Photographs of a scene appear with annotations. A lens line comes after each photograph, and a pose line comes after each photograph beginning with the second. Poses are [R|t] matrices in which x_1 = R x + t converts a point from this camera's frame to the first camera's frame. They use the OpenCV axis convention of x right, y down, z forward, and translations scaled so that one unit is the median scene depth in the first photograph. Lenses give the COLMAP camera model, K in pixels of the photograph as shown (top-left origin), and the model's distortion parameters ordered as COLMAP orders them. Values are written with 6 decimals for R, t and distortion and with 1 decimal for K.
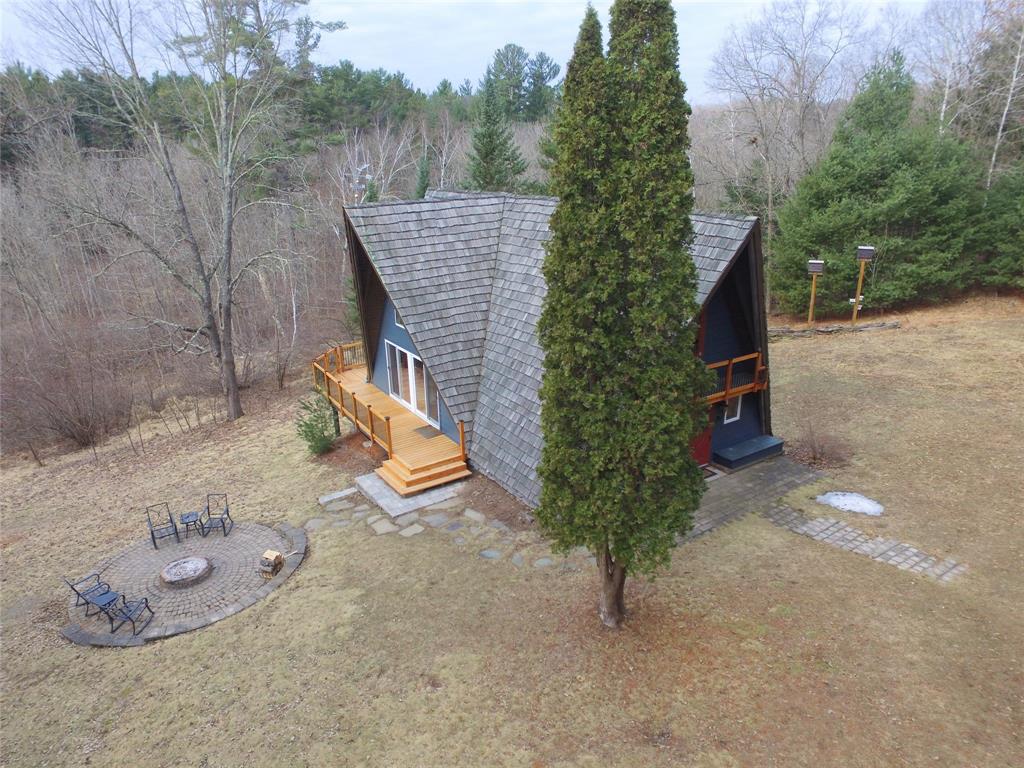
lens RADIAL K [[702.6, 0, 503.4], [0, 702.6, 393.7], [0, 0, 1]] dist [-0.094275, 0.067294]
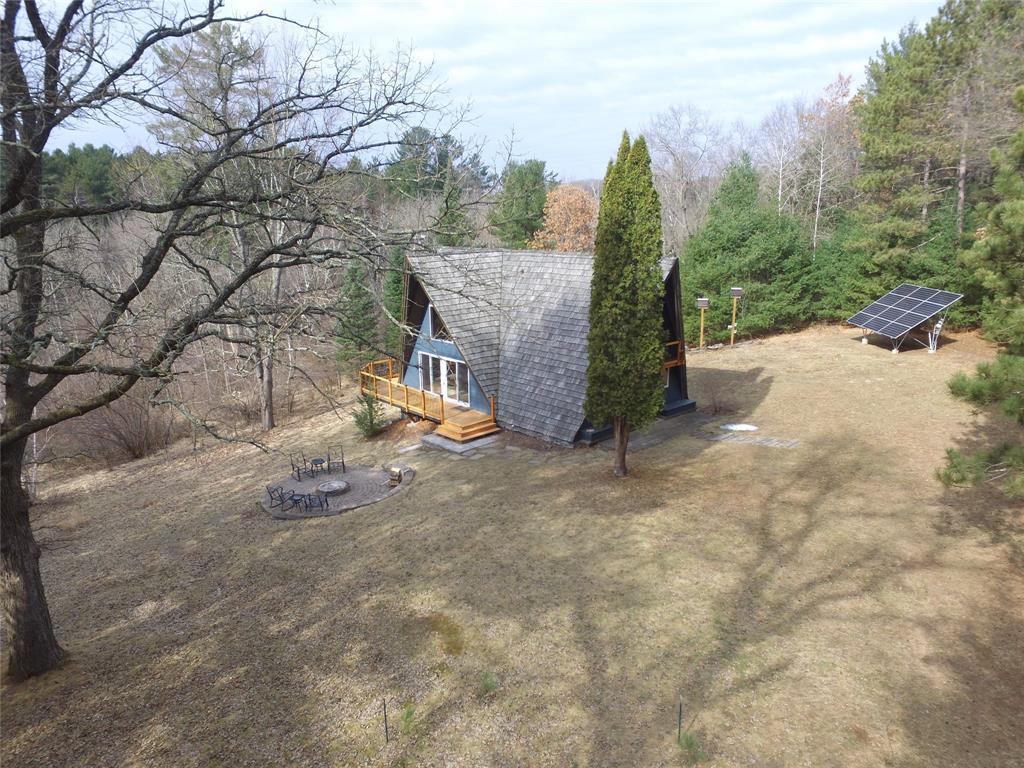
lens RADIAL K [[702.6, 0, 509.5], [0, 702.6, 385.0], [0, 0, 1]] dist [-0.094275, 0.067294]
pose [[0.986445, -0.030073, 0.161311, -0.227129], [0.047096, 0.993590, -0.102764, 0.148853], [-0.157187, 0.108968, 0.981539, -0.417570]]
